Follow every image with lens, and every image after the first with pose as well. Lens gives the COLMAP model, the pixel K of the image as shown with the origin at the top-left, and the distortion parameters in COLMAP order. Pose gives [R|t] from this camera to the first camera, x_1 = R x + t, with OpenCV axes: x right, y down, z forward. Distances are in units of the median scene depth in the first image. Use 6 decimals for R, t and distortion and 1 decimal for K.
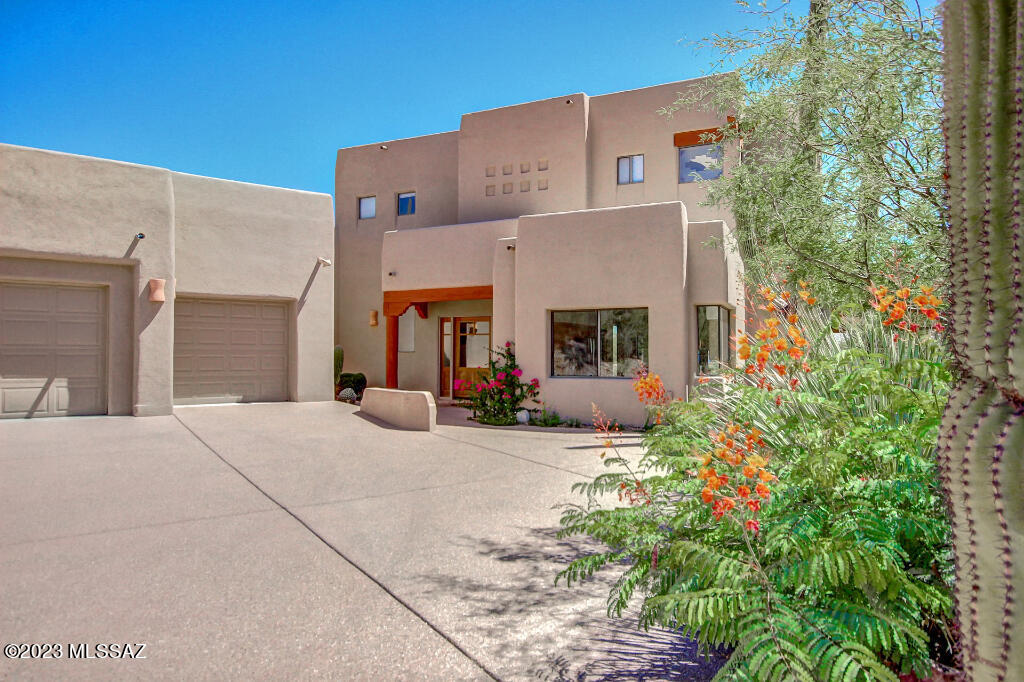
lens RADIAL K [[650.1, 0, 511.2], [0, 650.1, 340.6], [0, 0, 1]] dist [0.018262, 0.002971]
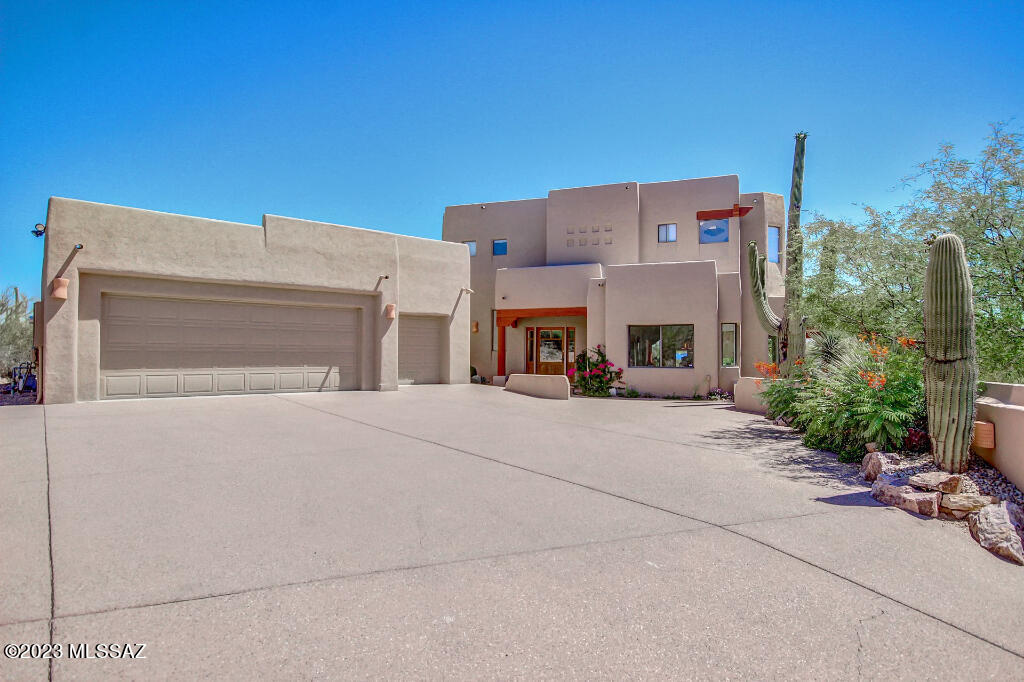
lens RADIAL K [[576.2, 0, 512.9], [0, 576.2, 343.2], [0, 0, 1]] dist [-0.001758, -0.000128]
pose [[0.996061, 0.005240, 0.088515, -0.347451], [-0.005619, 0.999976, 0.004035, -0.006818], [-0.088492, -0.004516, 0.996067, -0.379519]]
